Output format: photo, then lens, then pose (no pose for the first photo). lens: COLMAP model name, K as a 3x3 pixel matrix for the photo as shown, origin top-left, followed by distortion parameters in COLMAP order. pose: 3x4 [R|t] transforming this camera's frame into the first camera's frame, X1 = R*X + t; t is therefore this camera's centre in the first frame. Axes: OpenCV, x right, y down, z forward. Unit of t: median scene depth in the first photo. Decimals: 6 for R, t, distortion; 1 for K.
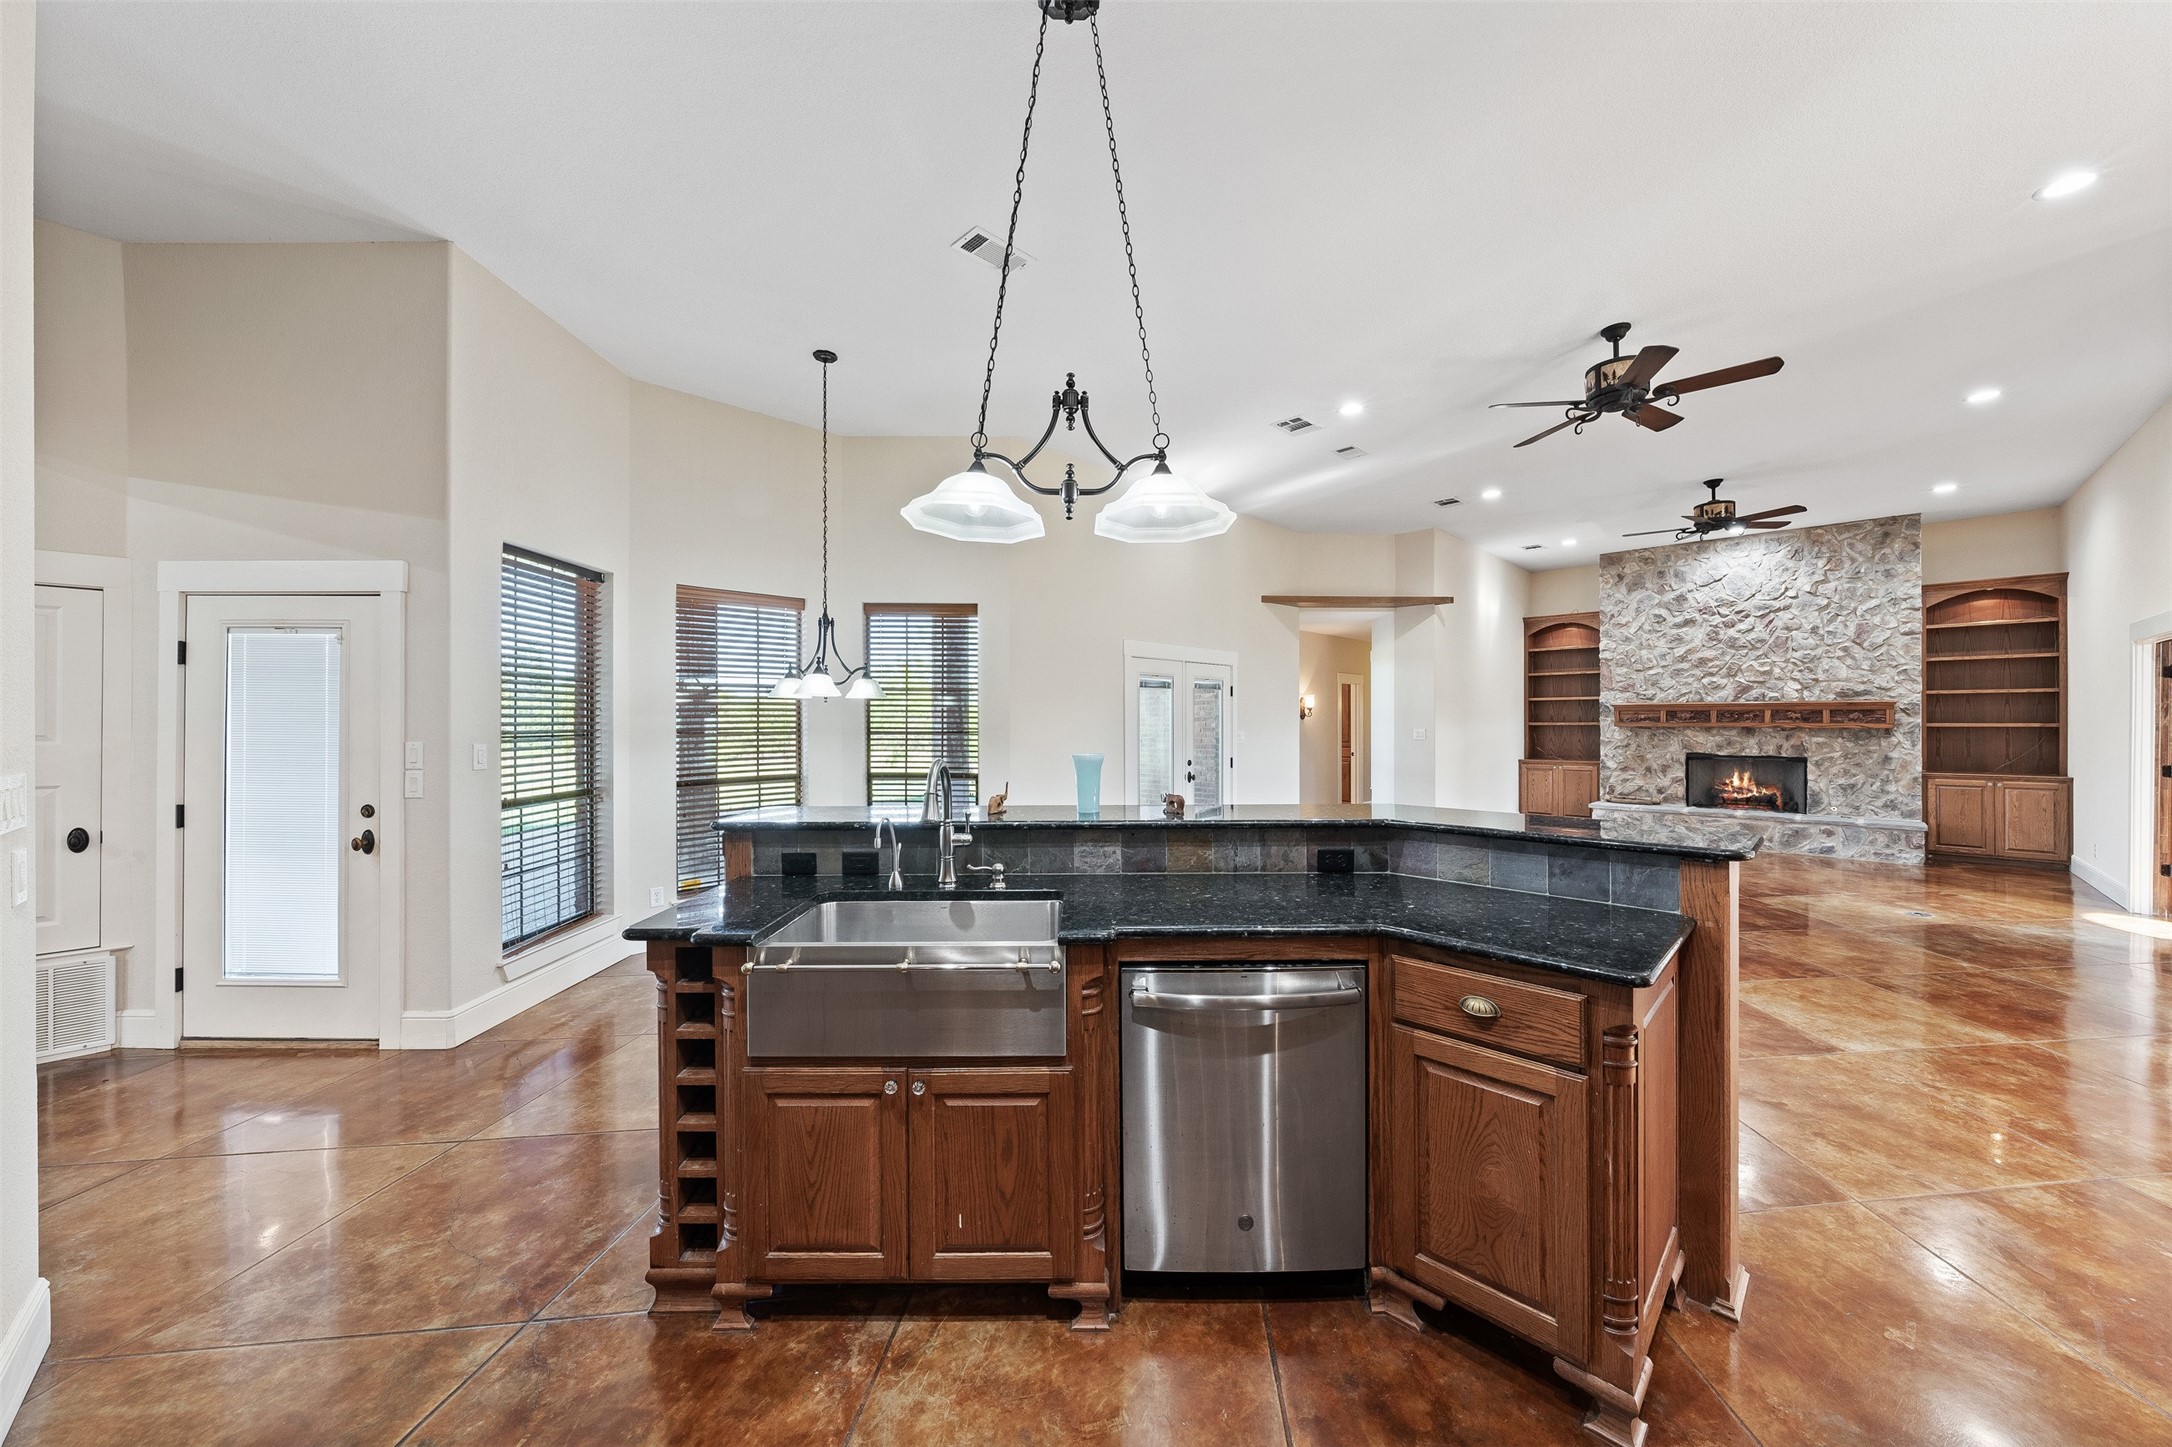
lens RADIAL K [[754.4, 0, 1091.5], [0, 754.4, 720.1], [0, 0, 1]] dist [-0.002728, -0.000042]
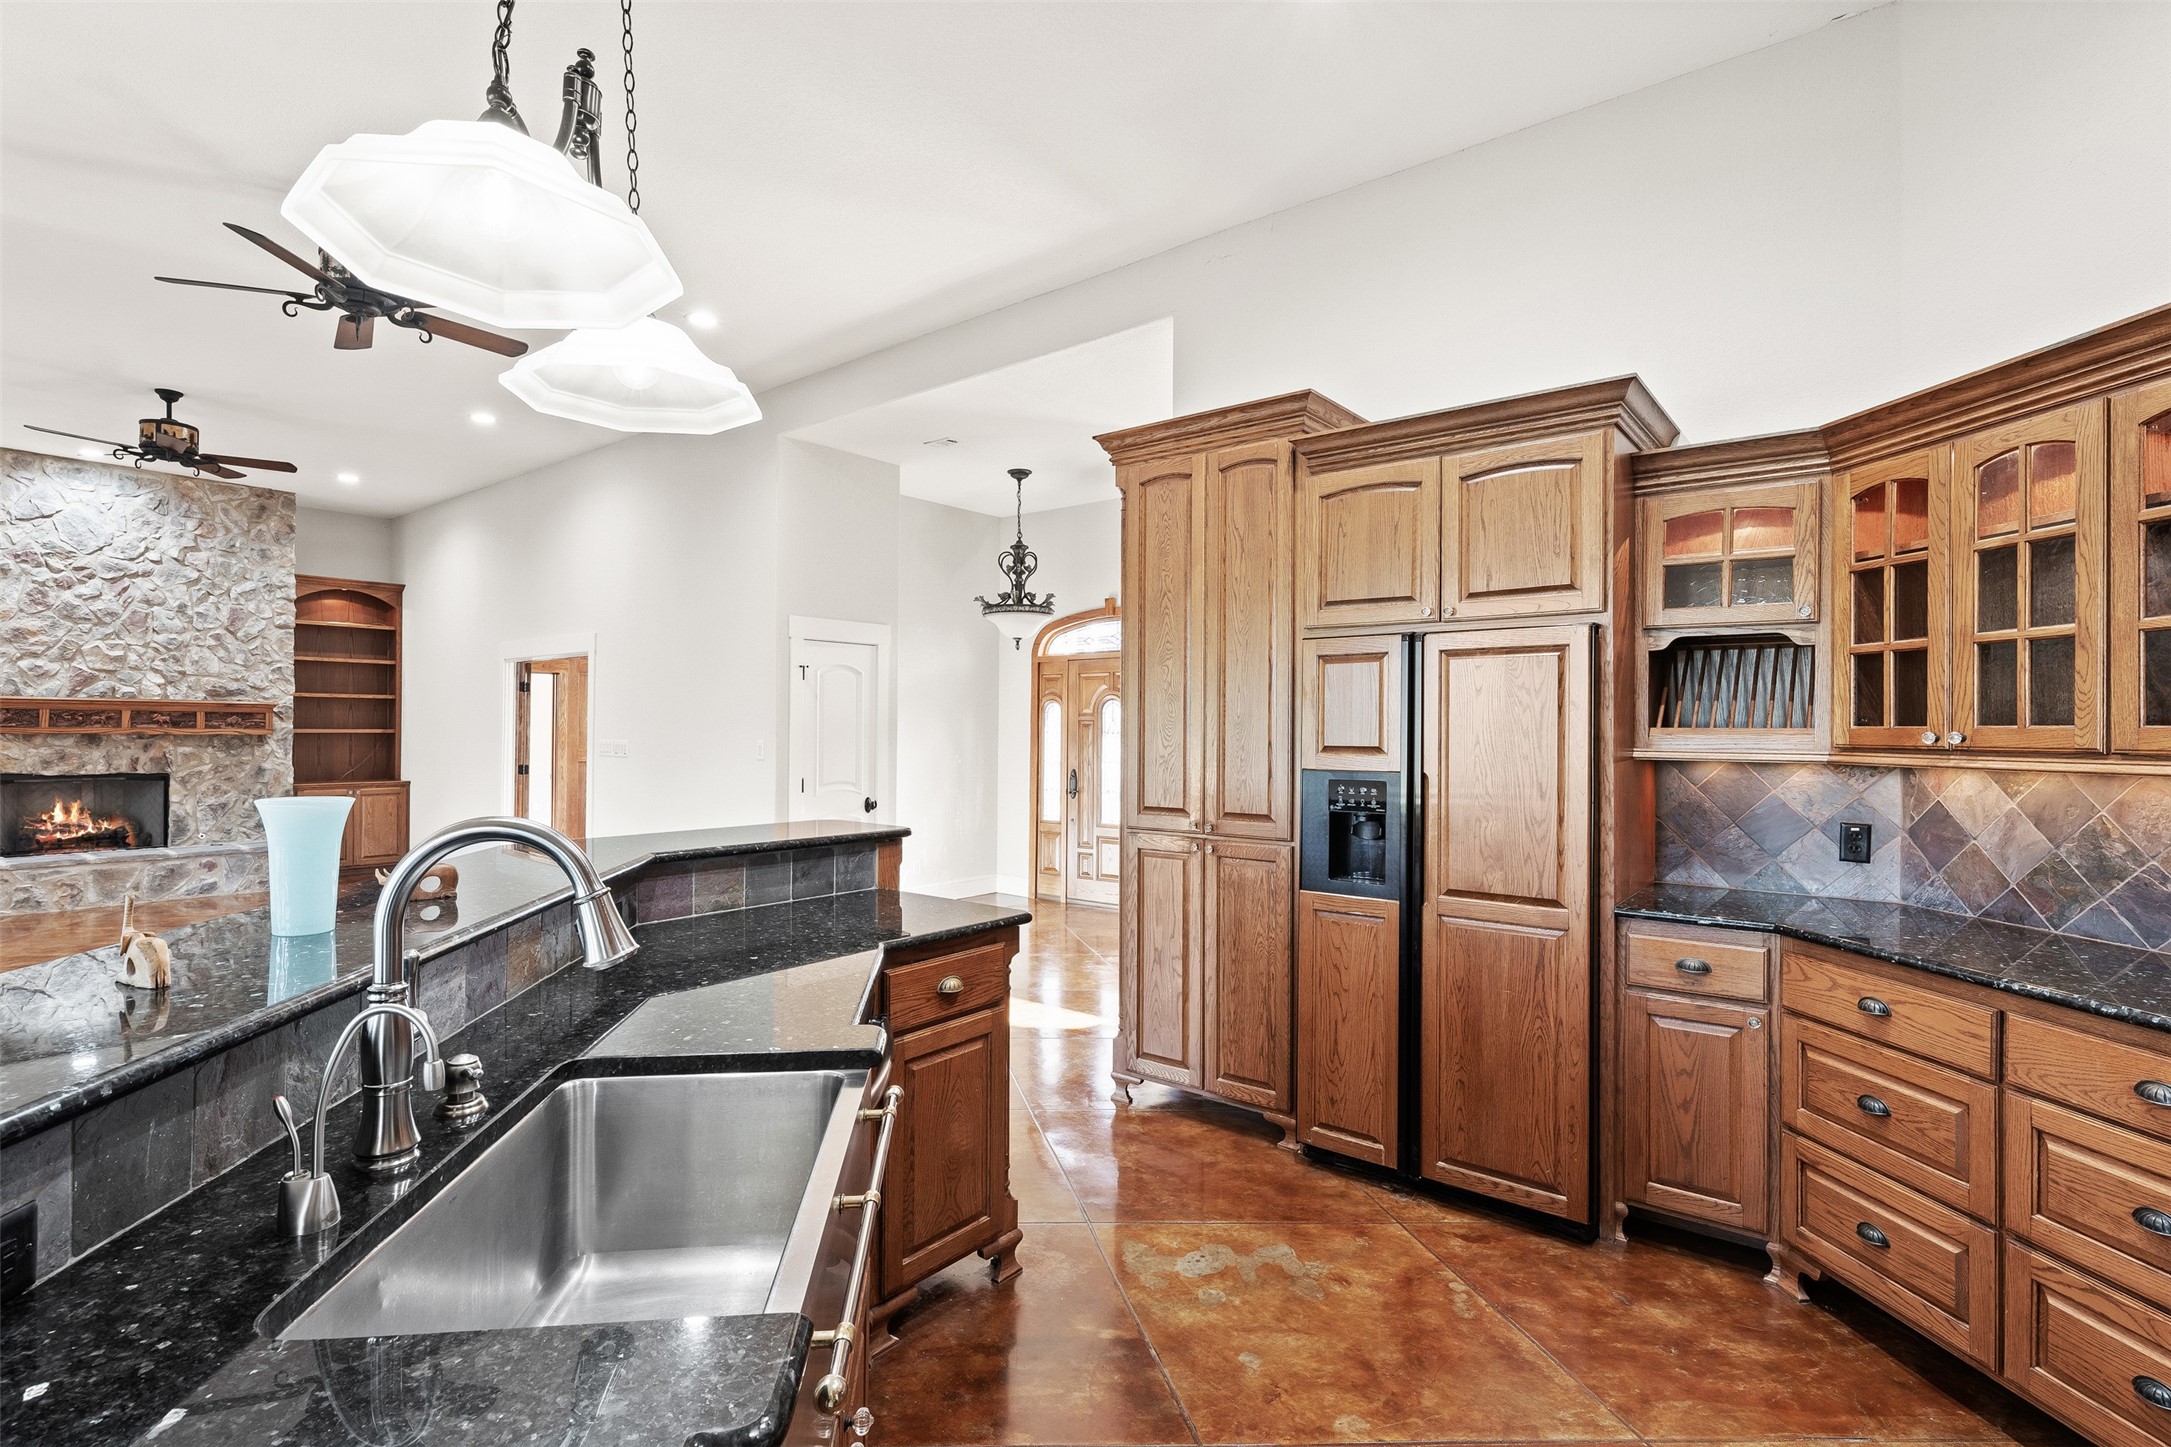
lens RADIAL K [[1026.1, 0, 1085.5], [0, 1026.1, 723.5], [0, 0, 1]] dist [0.000080, -0.000063]
pose [[-0.112529, 0.007727, 0.993618, -0.197062], [-0.006959, 0.999939, -0.008565, 0.001422], [-0.993624, -0.007879, -0.112468, 0.190207]]
